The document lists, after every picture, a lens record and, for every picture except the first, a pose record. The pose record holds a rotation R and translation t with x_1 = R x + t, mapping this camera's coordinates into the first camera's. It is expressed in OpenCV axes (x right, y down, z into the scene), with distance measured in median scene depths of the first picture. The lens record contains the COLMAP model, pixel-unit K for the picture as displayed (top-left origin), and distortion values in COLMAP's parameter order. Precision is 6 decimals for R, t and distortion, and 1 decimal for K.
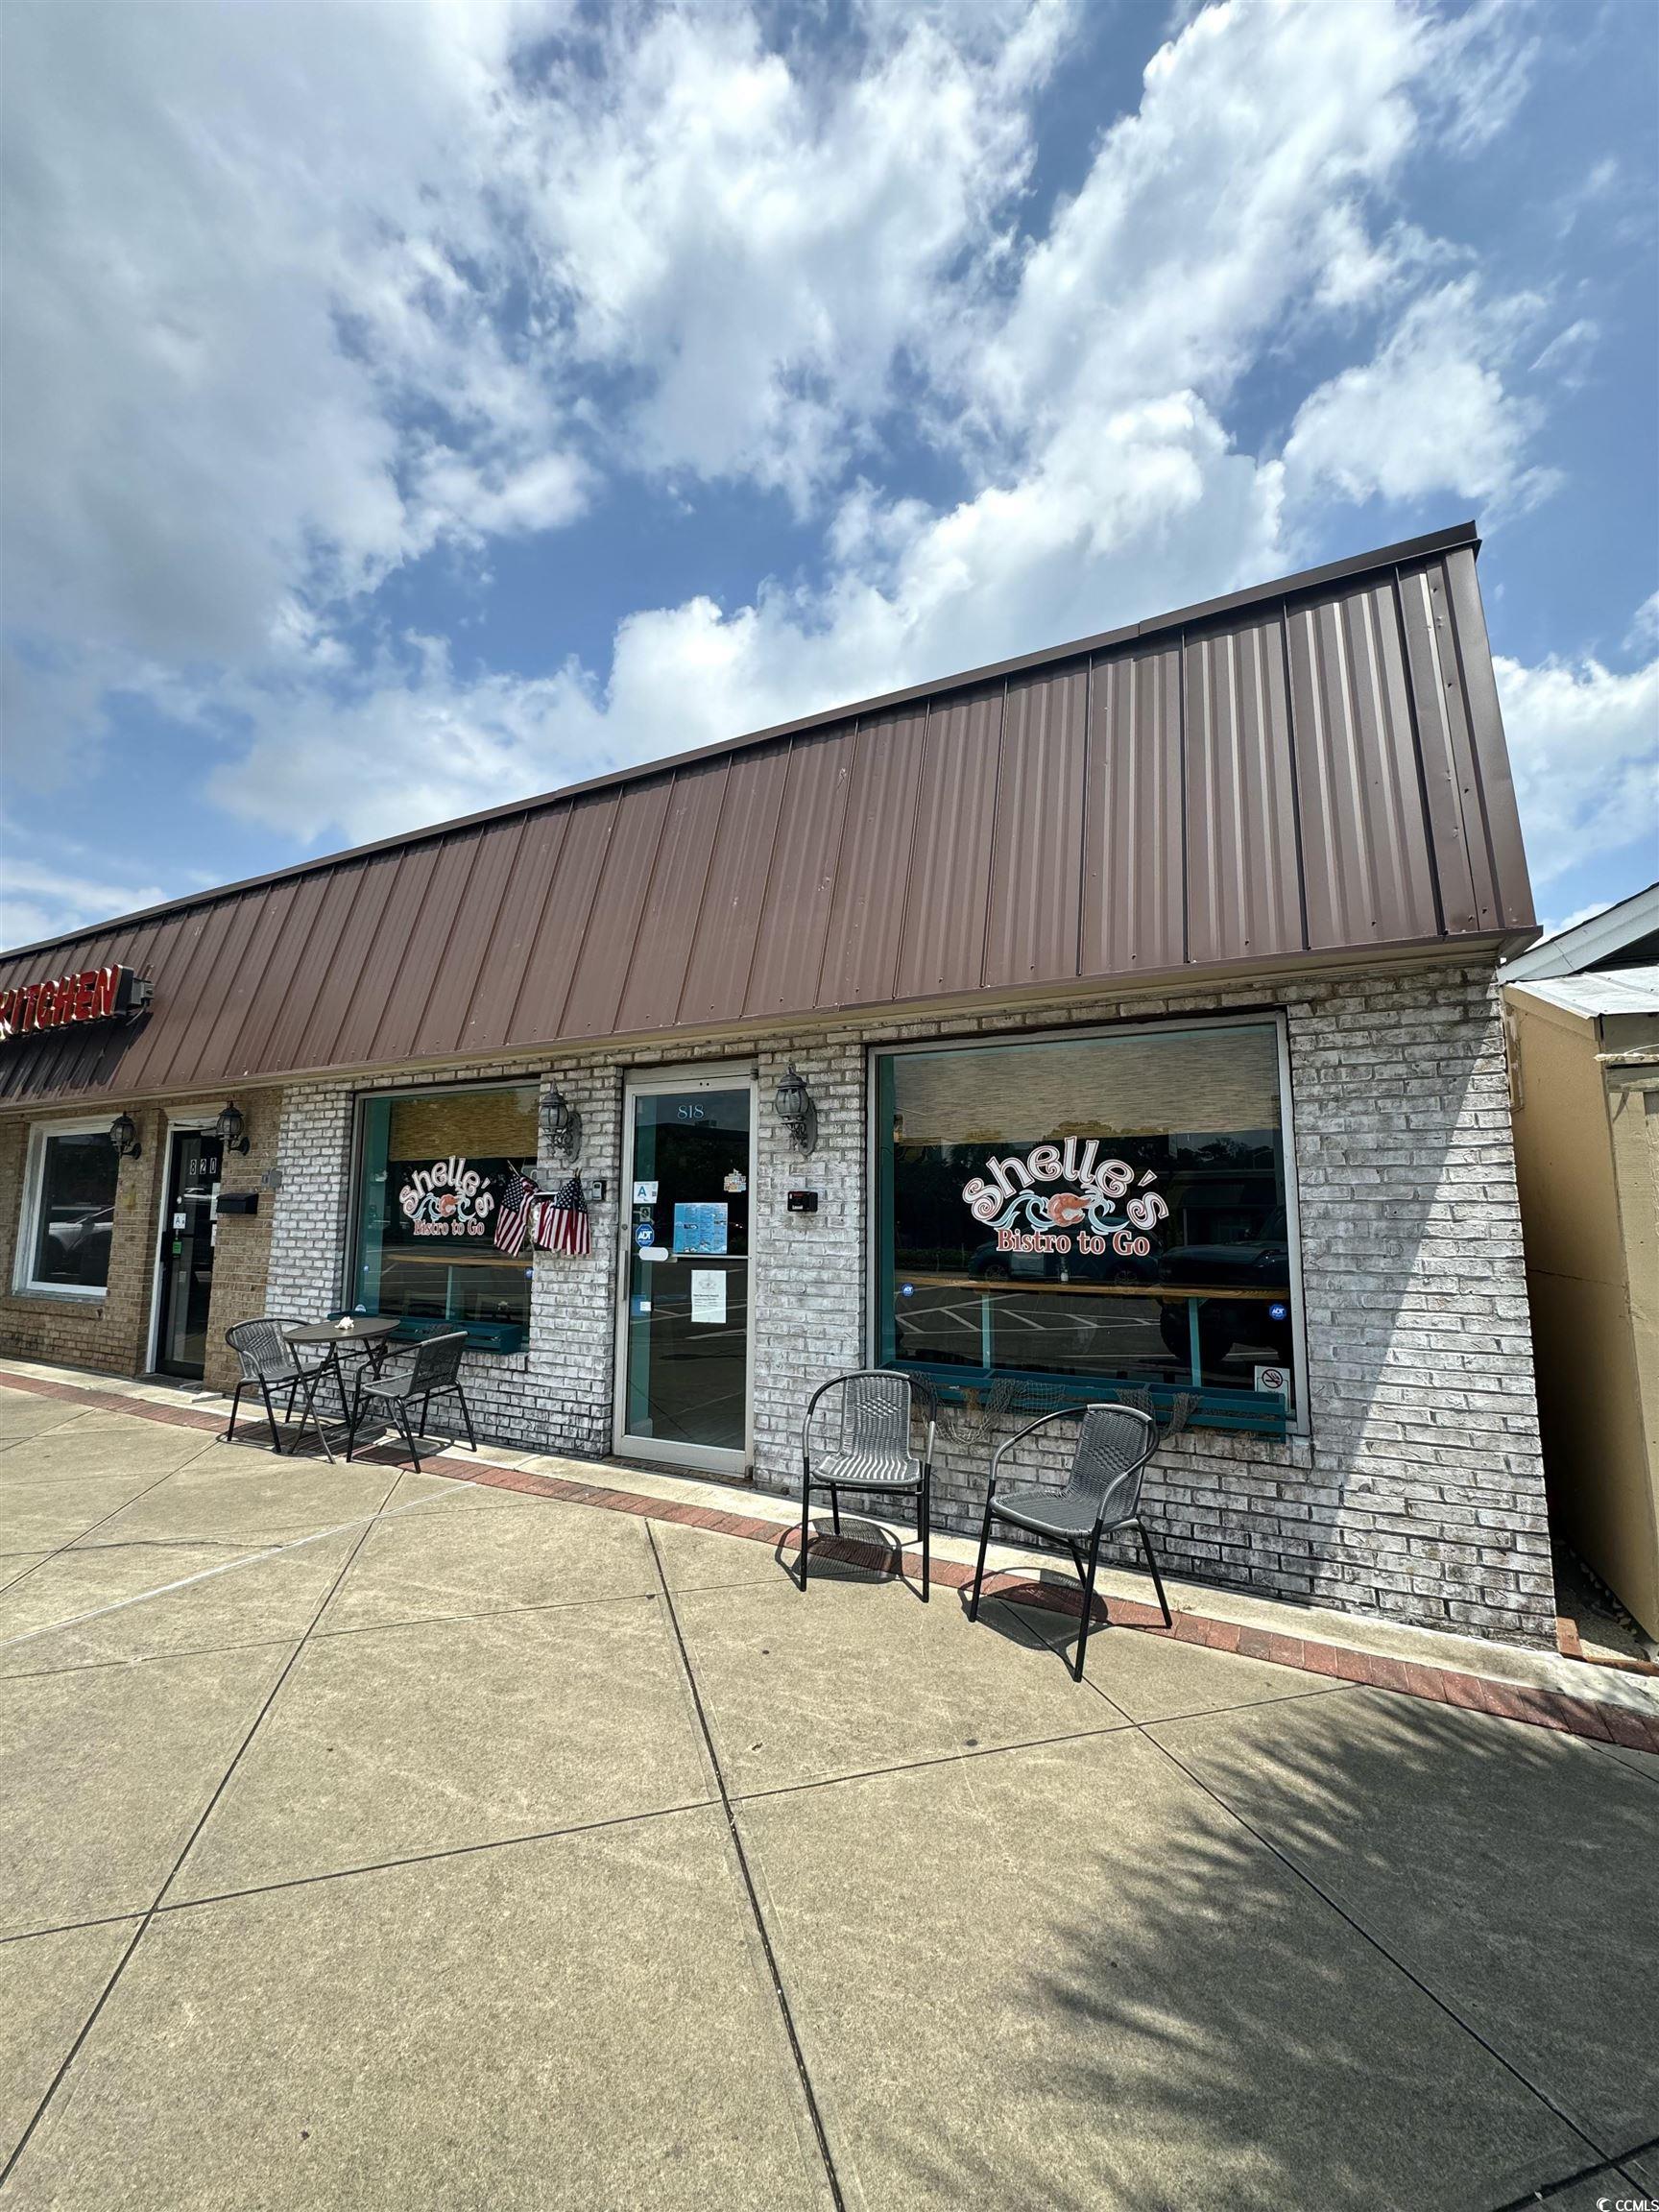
lens RADIAL K [[882.5, 0, 828.7], [0, 882.5, 1125.8], [0, 0, 1]] dist [-0.003398, 0.000960]
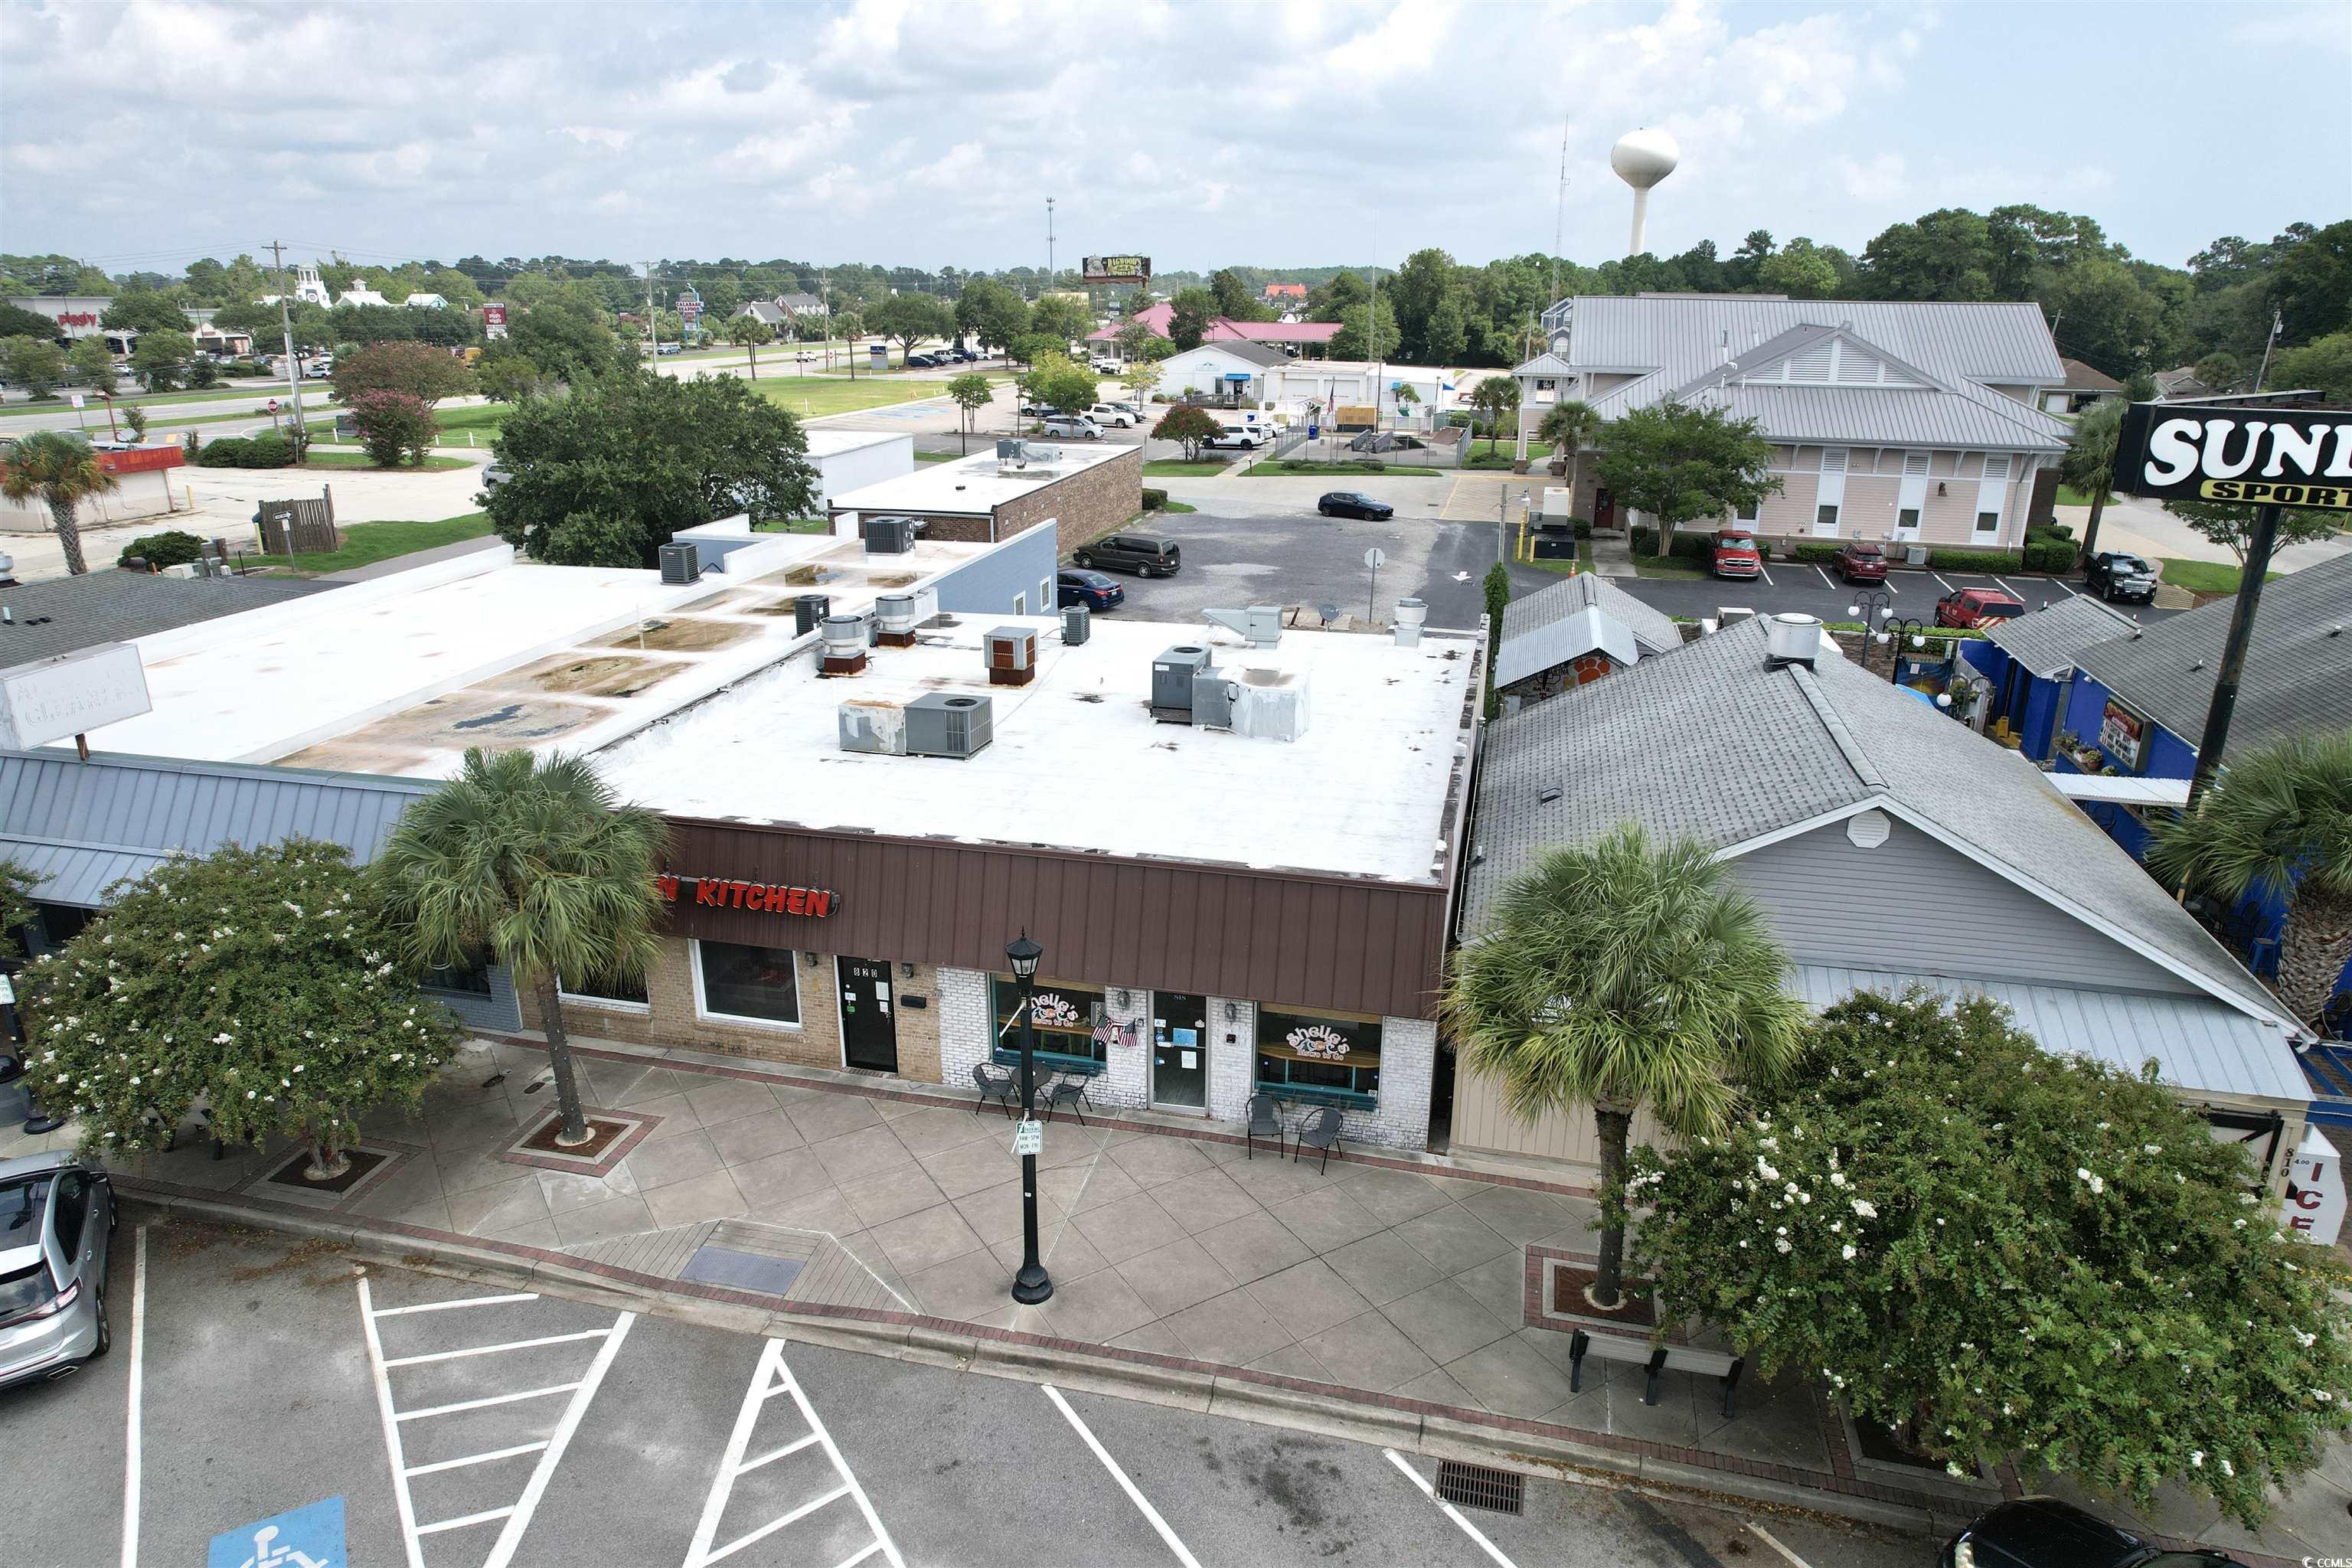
lens RADIAL K [[1501.9, 0, 1177.9], [0, 1501.9, 797.6], [0, 0, 1]] dist [-0.068068, 0.059670]
pose [[0.968392, -0.081965, 0.235581, -1.203028], [-0.024552, 0.908557, 0.417038, -2.491886], [-0.248221, -0.409640, 0.877827, -2.747145]]
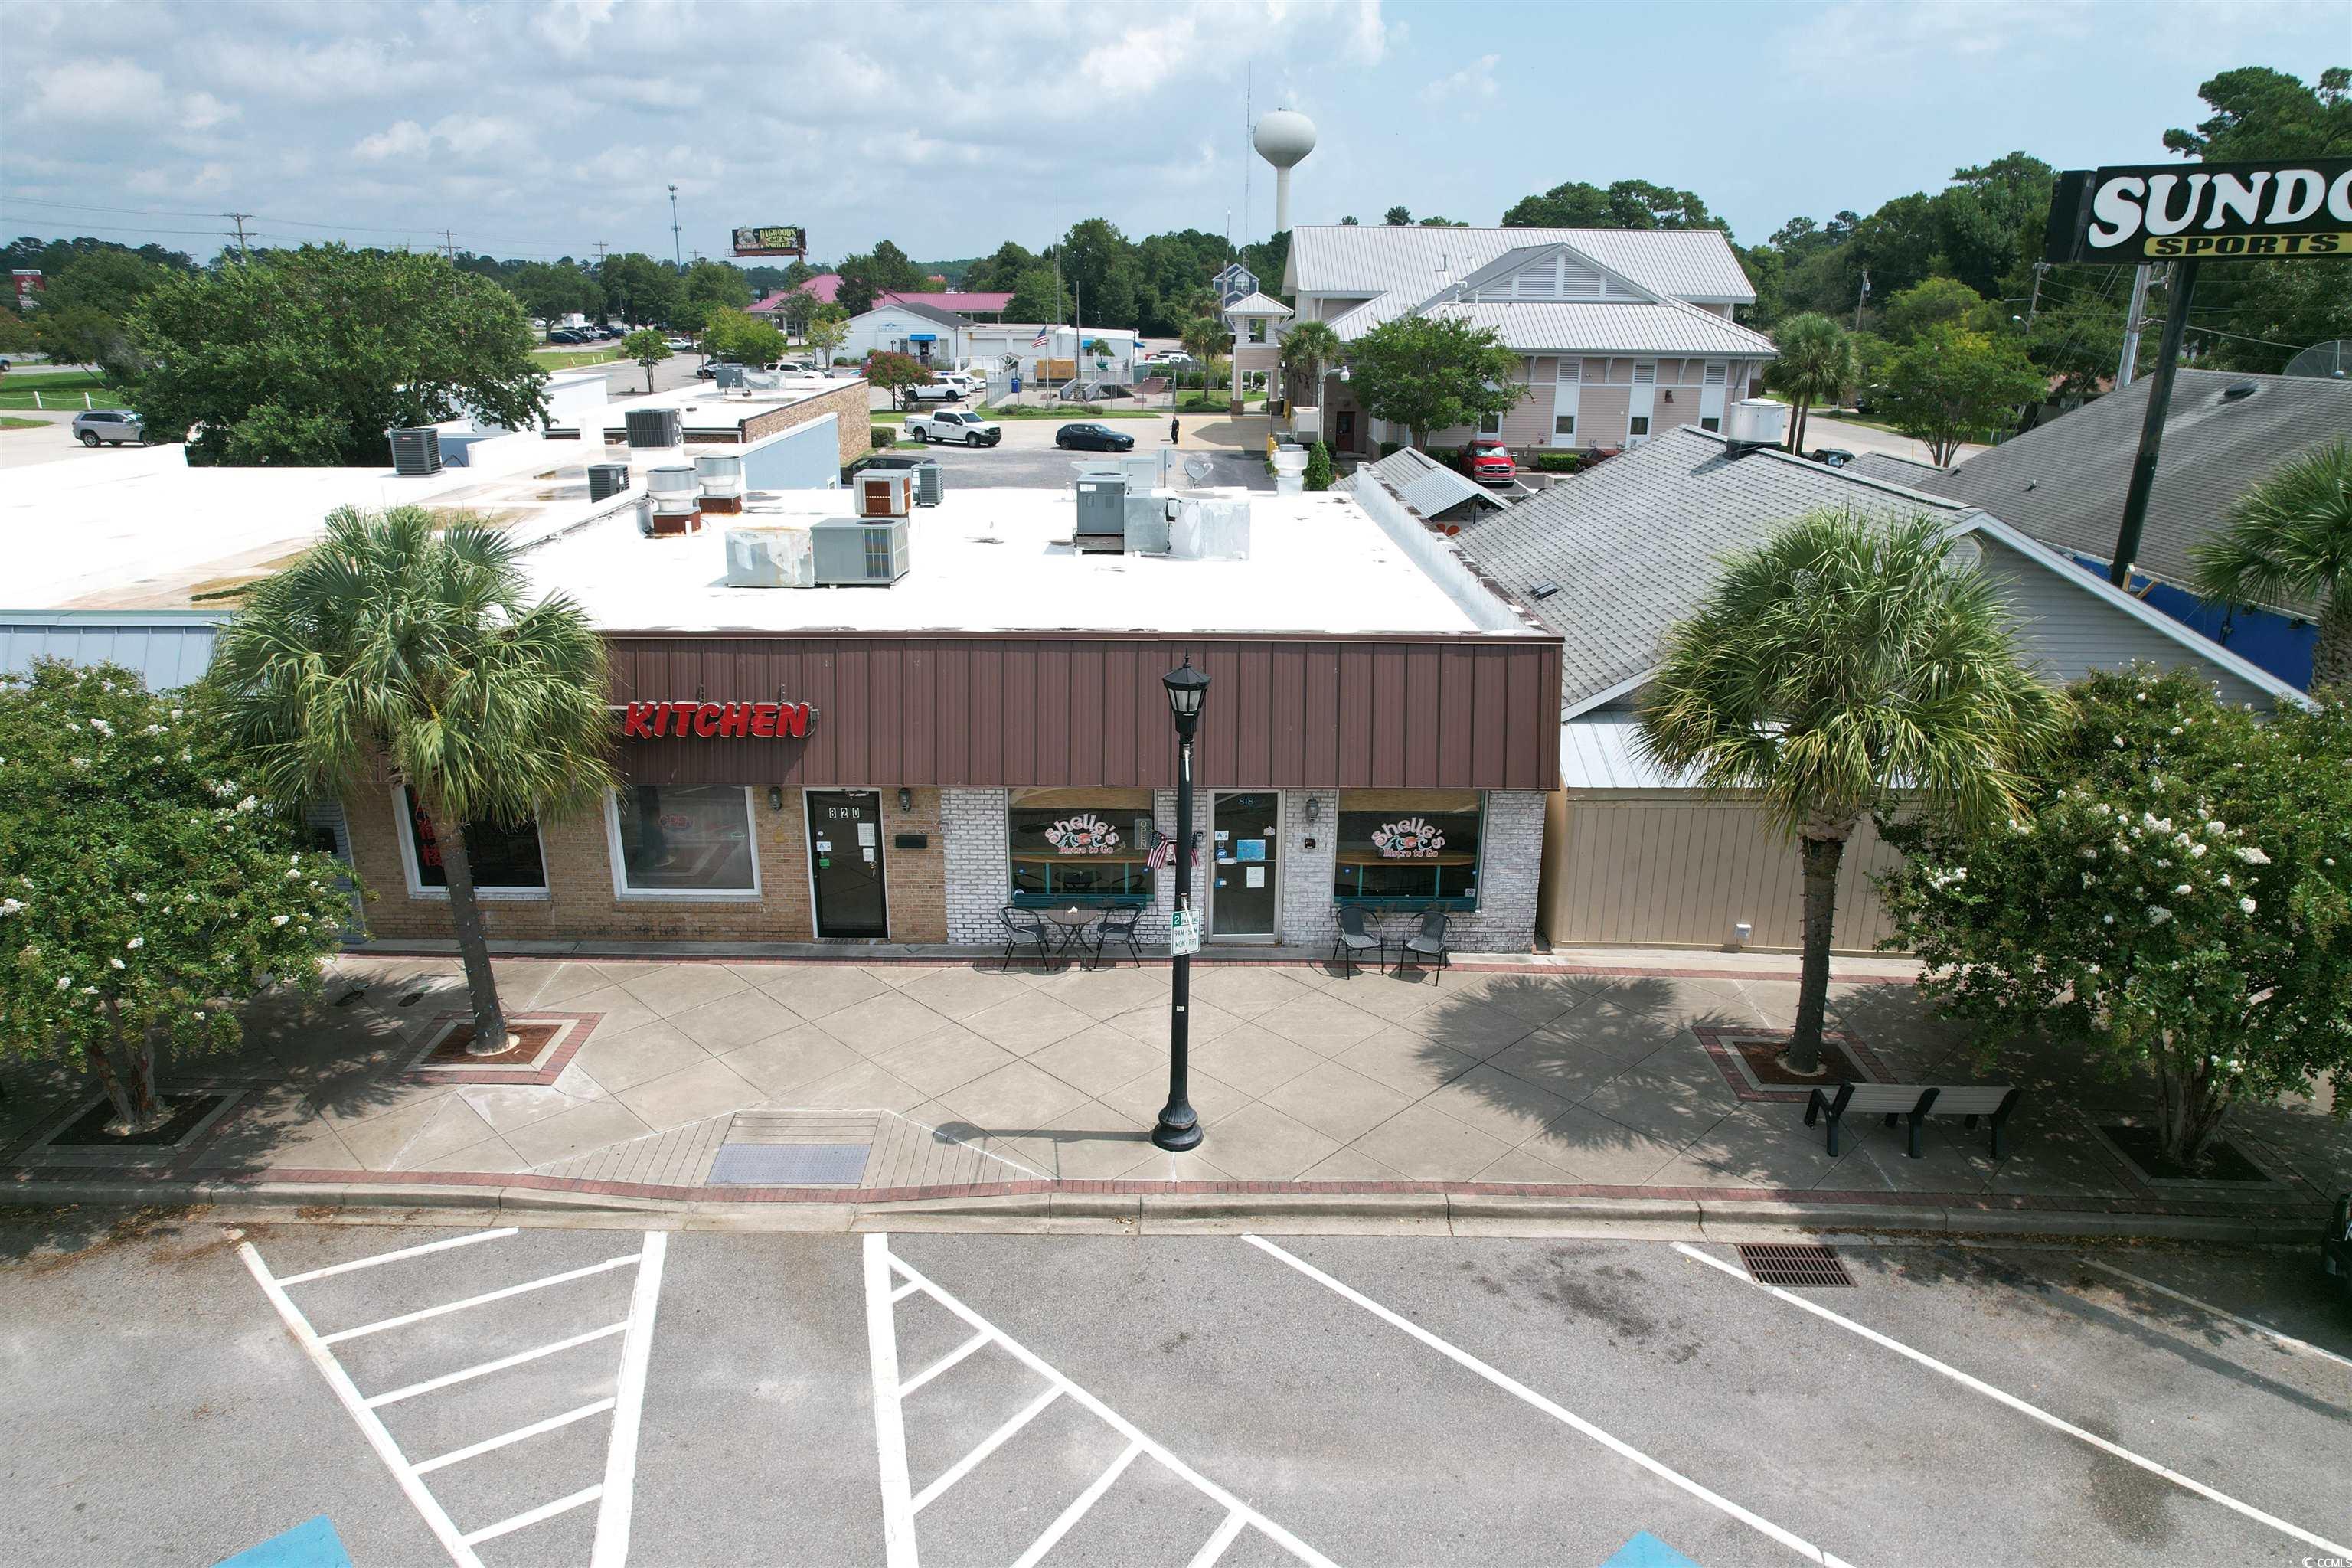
lens RADIAL K [[1501.9, 0, 1175.7], [0, 1501.9, 798.7], [0, 0, 1]] dist [-0.068068, 0.059670]
pose [[0.884927, -0.151922, 0.440255, -2.037336], [-0.047953, 0.910554, 0.410599, -1.611325], [-0.463255, -0.384462, 0.798488, -1.982278]]
